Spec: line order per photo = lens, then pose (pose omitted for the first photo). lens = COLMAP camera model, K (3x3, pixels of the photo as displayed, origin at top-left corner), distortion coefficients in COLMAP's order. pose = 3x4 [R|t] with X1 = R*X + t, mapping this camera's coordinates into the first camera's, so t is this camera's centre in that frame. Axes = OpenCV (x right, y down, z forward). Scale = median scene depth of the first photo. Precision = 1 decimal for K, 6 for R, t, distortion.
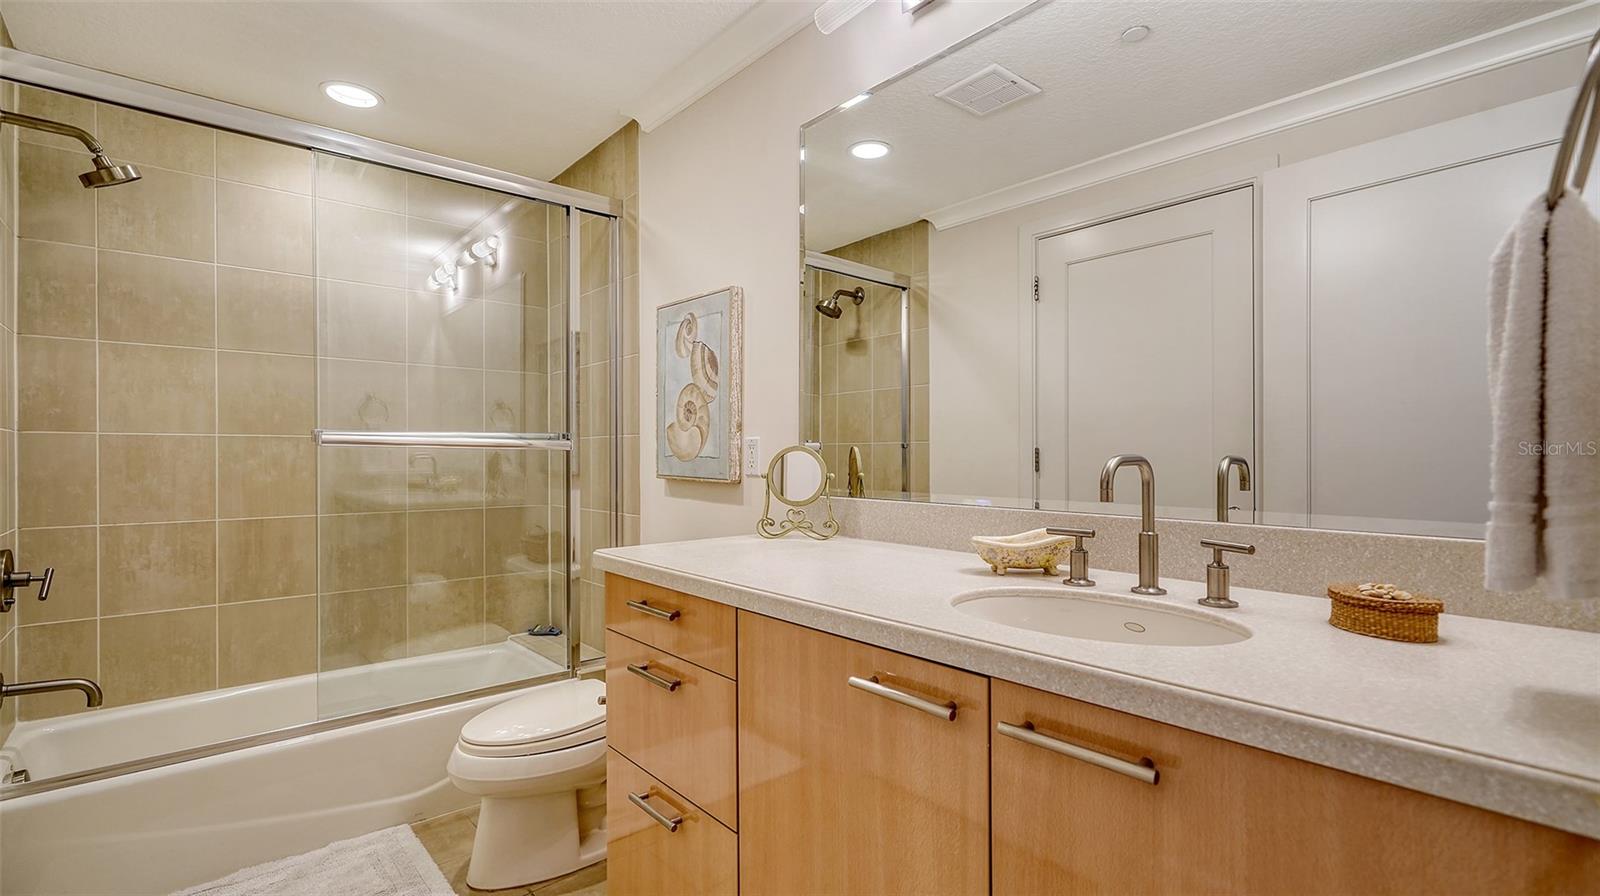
lens RADIAL K [[702.5, 0, 794.3], [0, 702.5, 457.0], [0, 0, 1]] dist [0.000133, -0.000298]
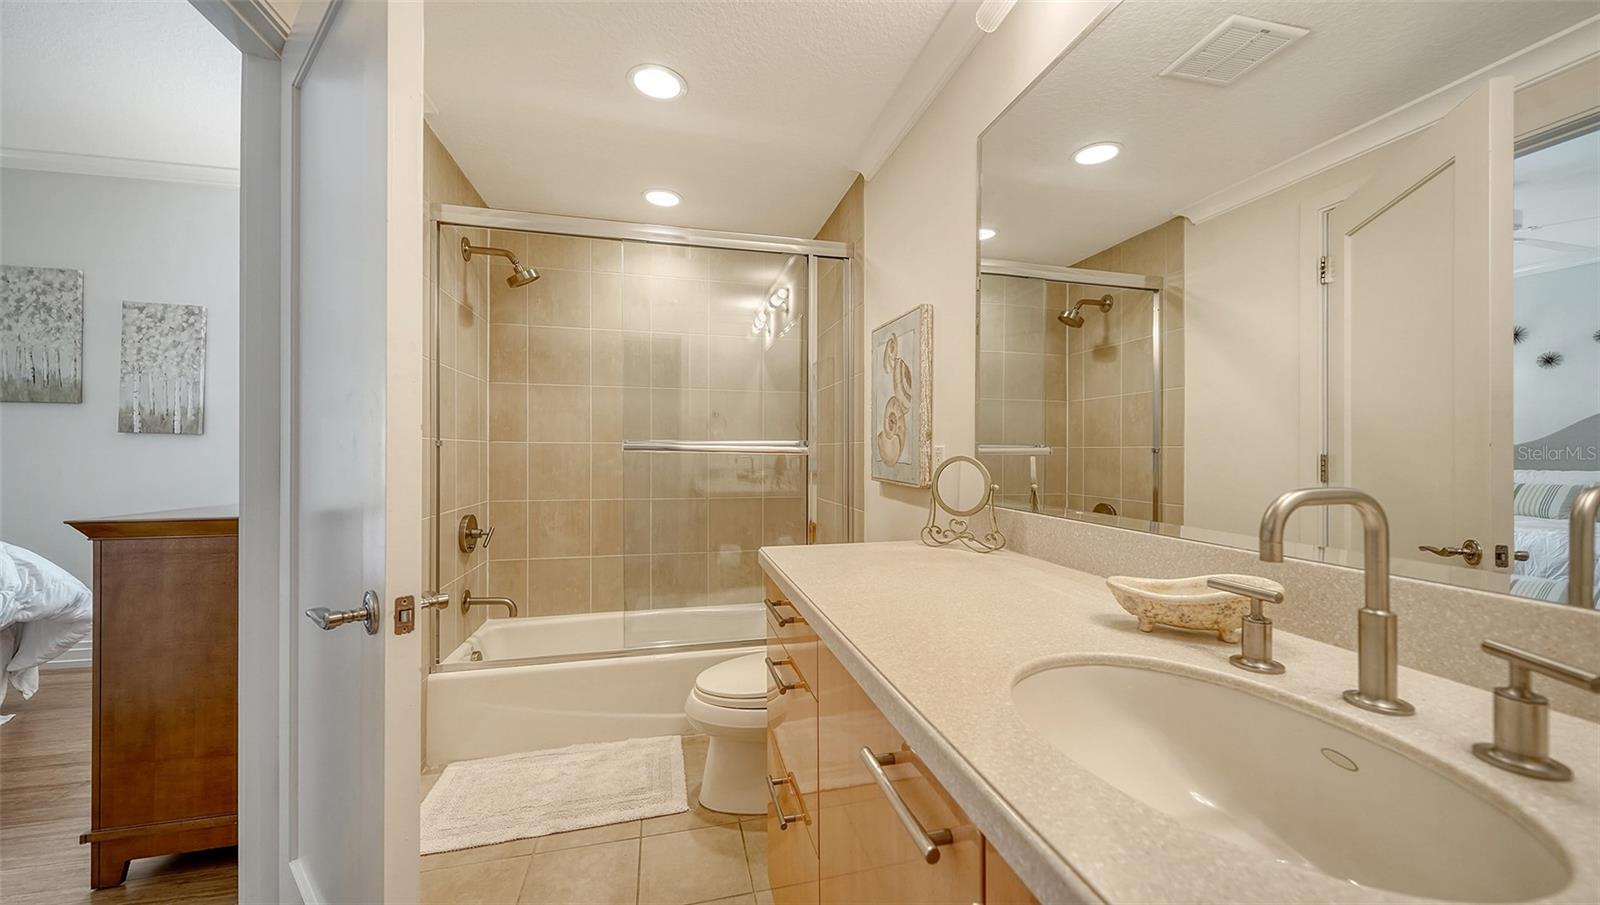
lens RADIAL K [[561.3, 0, 800.0], [0, 561.3, 452.5], [0, 0, 1]] dist [0.000717, -0.000097]
pose [[0.894967, 0.006534, -0.446084, 0.114168], [-0.008471, 0.999961, -0.002350, -0.012496], [0.446051, 0.005882, 0.894988, 0.136434]]
